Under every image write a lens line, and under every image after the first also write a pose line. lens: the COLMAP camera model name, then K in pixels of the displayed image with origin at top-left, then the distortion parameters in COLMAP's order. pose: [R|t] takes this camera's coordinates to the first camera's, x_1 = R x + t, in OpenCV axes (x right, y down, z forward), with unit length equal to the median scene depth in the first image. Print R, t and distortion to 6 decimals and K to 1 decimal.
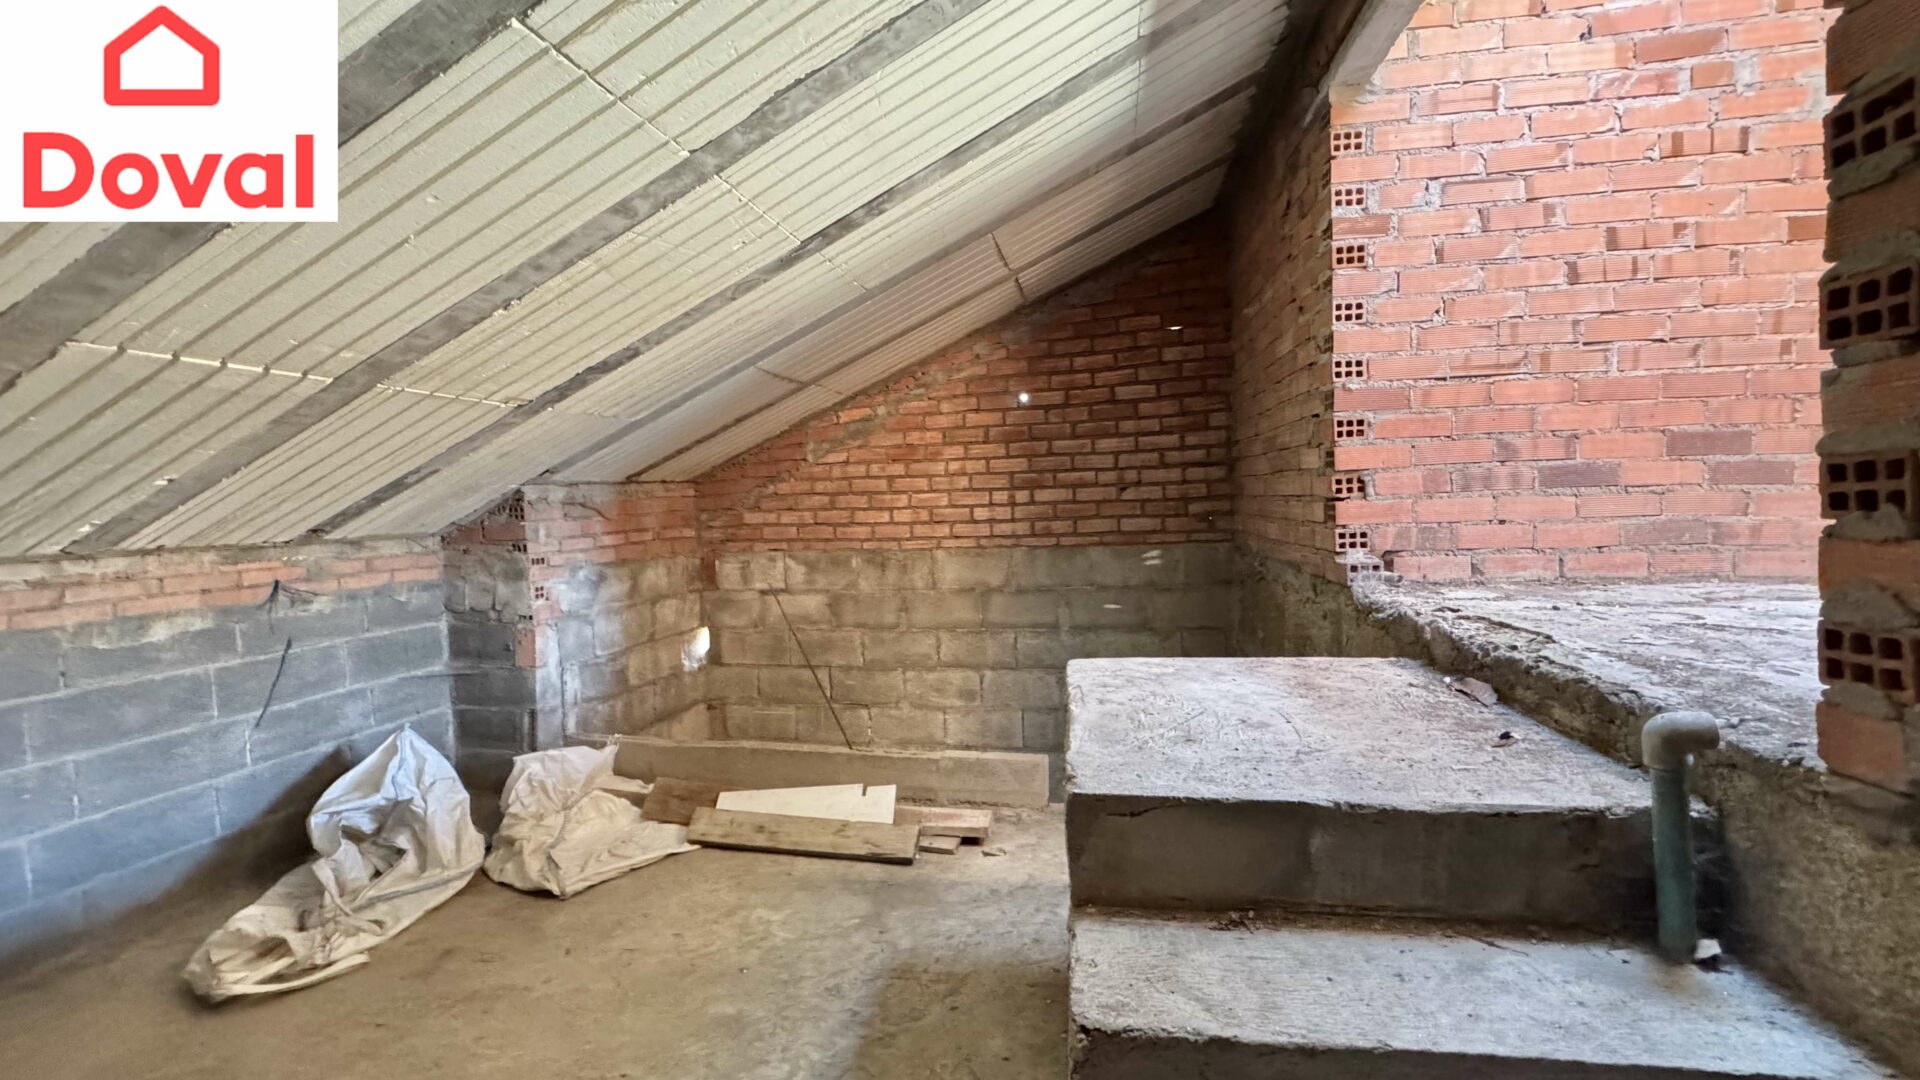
lens RADIAL K [[763.8, 0, 957.4], [0, 763.8, 540.5], [0, 0, 1]] dist [0.000560, -0.000135]
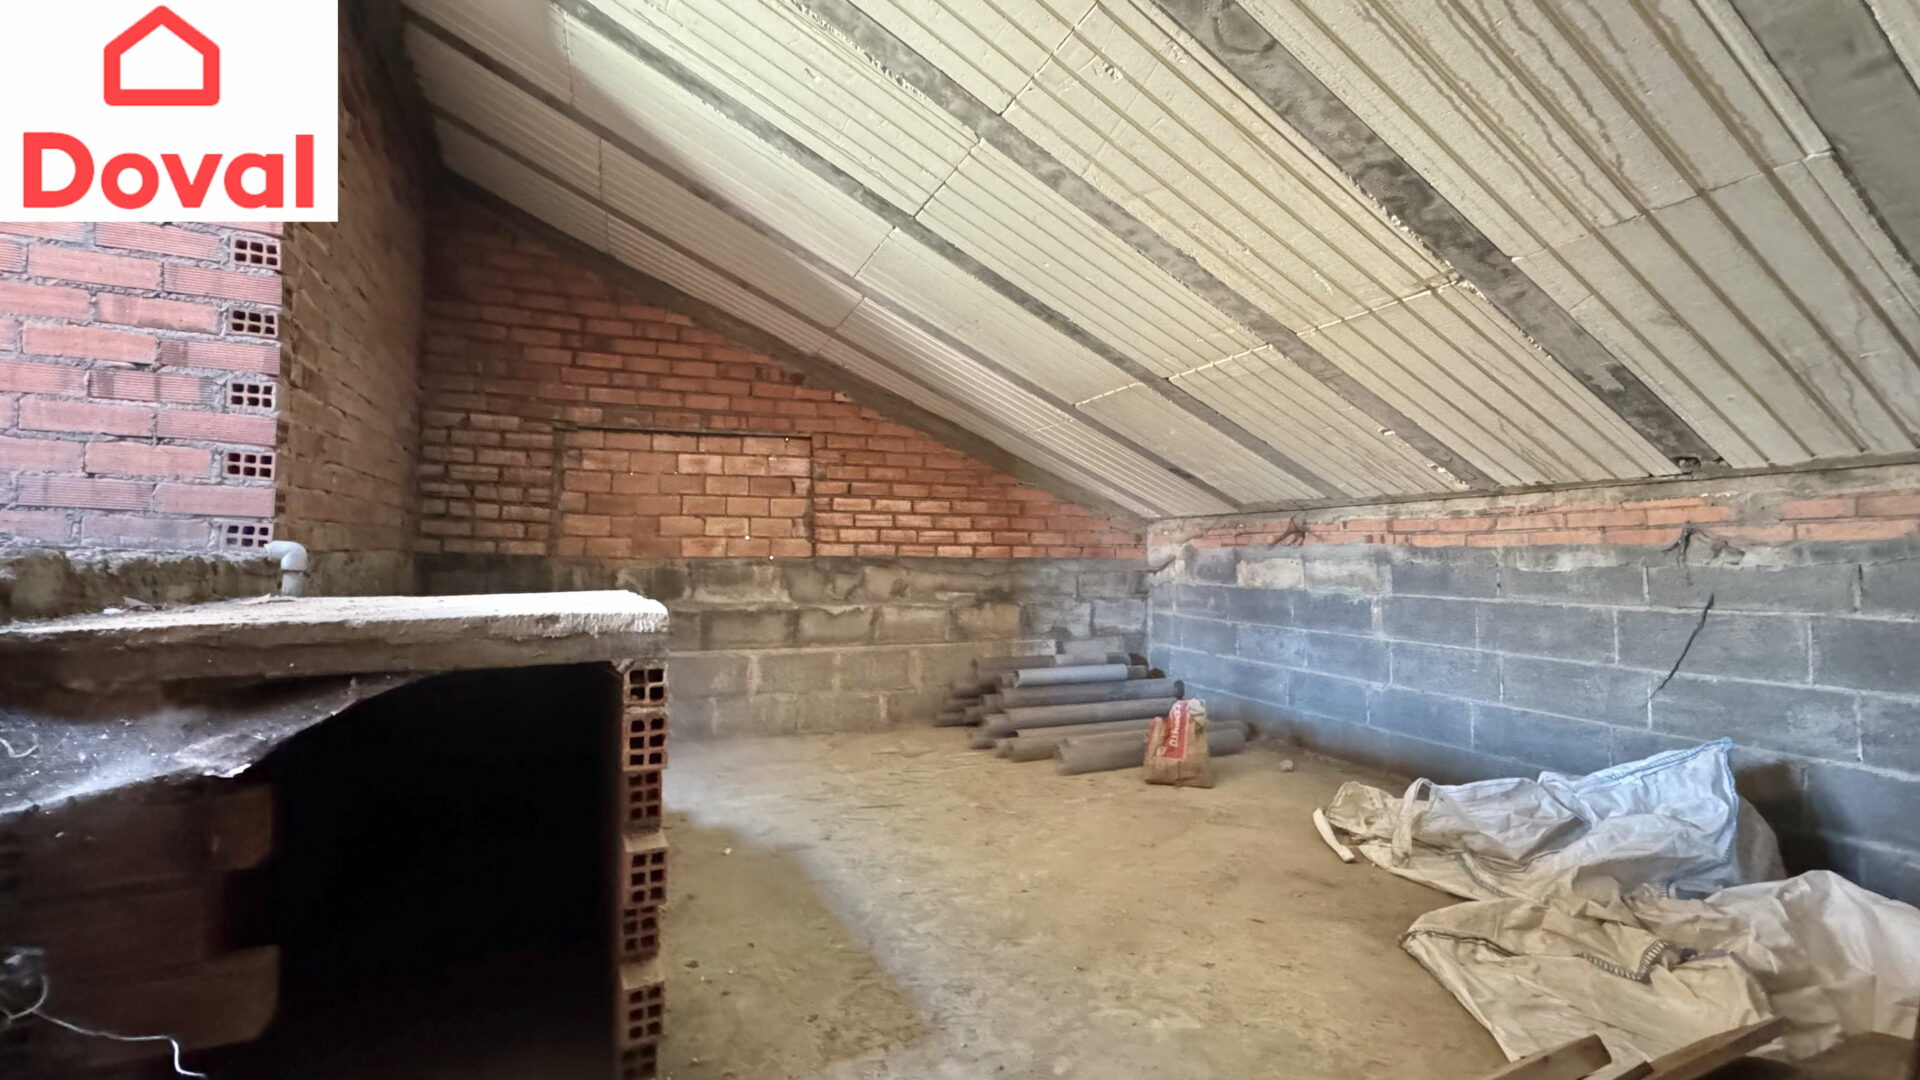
lens RADIAL K [[763.8, 0, 960.8], [0, 763.8, 543.0], [0, 0, 1]] dist [0.000560, -0.000135]
pose [[-0.810826, 0.021679, -0.584885, 0.263421], [-0.004253, 0.999069, 0.042927, 0.048542], [0.585272, 0.037293, -0.809979, 1.353710]]
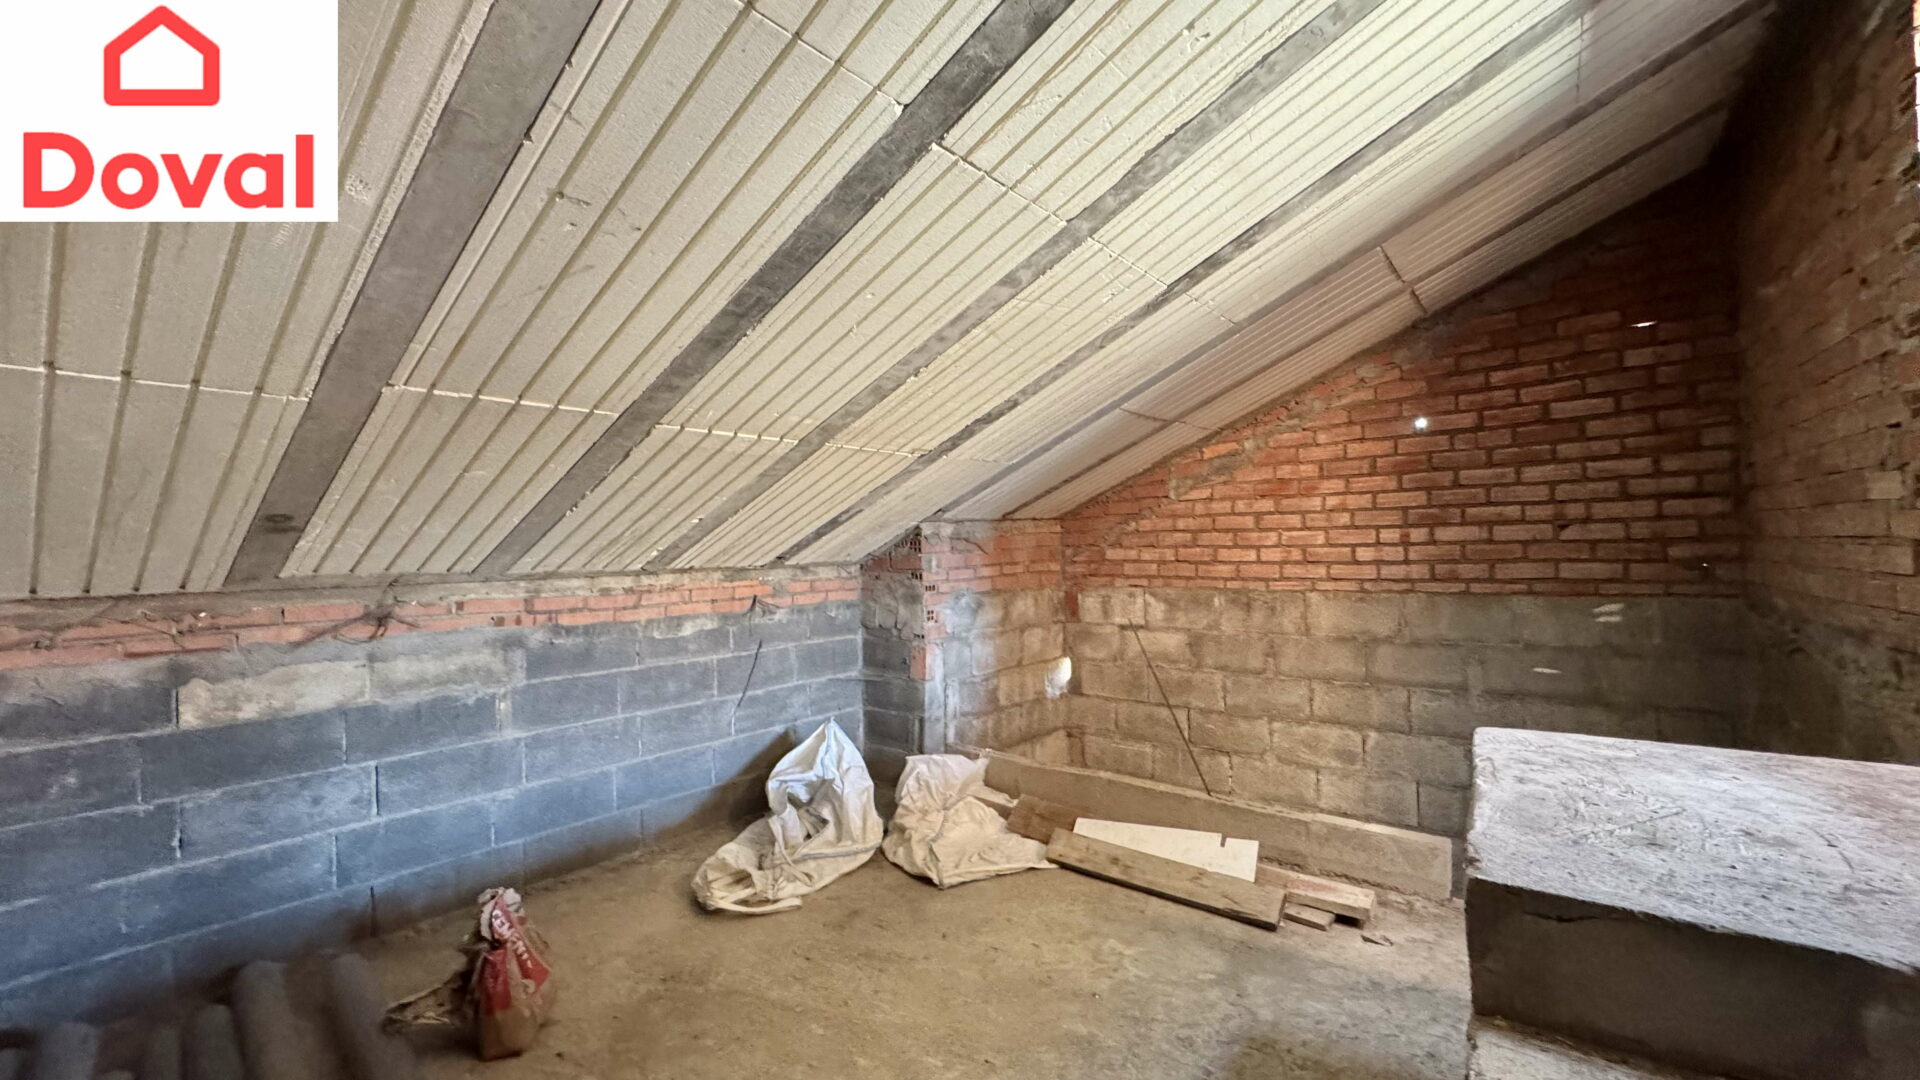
lens RADIAL K [[763.8, 0, 960.5], [0, 763.8, 540.7], [0, 0, 1]] dist [0.000560, -0.000135]
pose [[0.896205, 0.010385, -0.443518, 0.004097], [-0.031592, 0.998682, -0.040454, 0.001203], [0.442513, 0.050267, 0.895352, -0.022507]]
